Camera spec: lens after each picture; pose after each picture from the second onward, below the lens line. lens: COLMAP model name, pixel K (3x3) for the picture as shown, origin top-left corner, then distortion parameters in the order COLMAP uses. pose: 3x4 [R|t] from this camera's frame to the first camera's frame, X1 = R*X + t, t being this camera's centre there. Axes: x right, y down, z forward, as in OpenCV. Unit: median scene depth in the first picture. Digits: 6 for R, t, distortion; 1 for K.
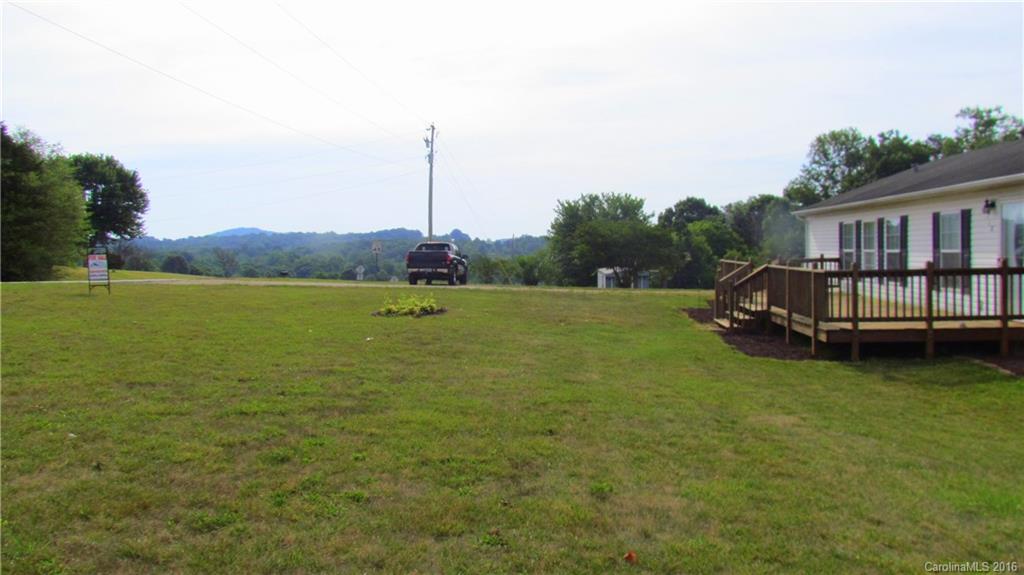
lens RADIAL K [[849.5, 0, 515.6], [0, 849.5, 290.9], [0, 0, 1]] dist [-0.015557, -0.004679]
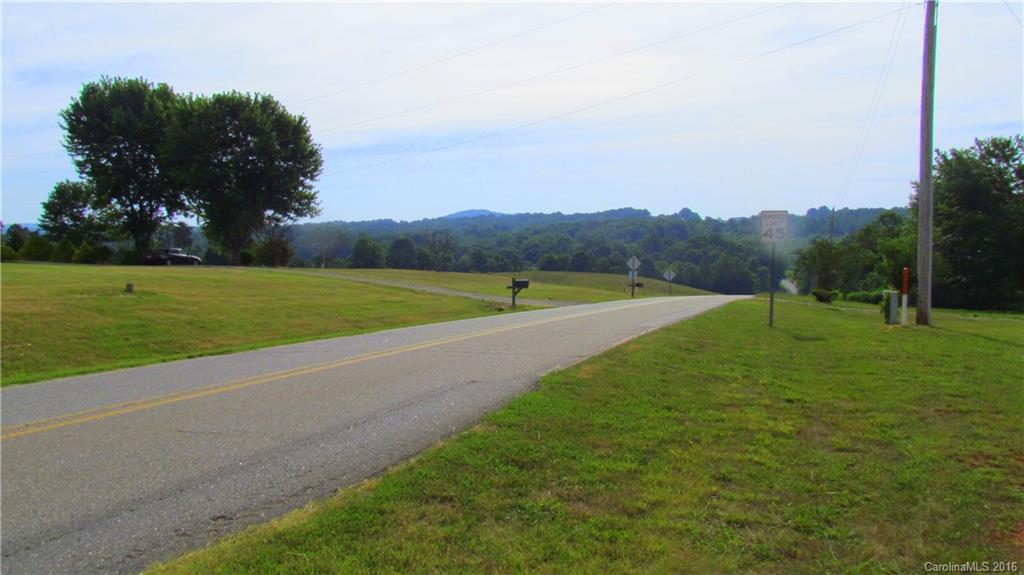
lens RADIAL K [[849.5, 0, 510.7], [0, 849.5, 286.8], [0, 0, 1]] dist [-0.015557, -0.004679]
pose [[0.964430, 0.009292, -0.264175, -0.073452], [-0.004323, 0.999803, 0.019385, -0.013478], [0.264303, -0.017554, 0.964280, 0.260512]]
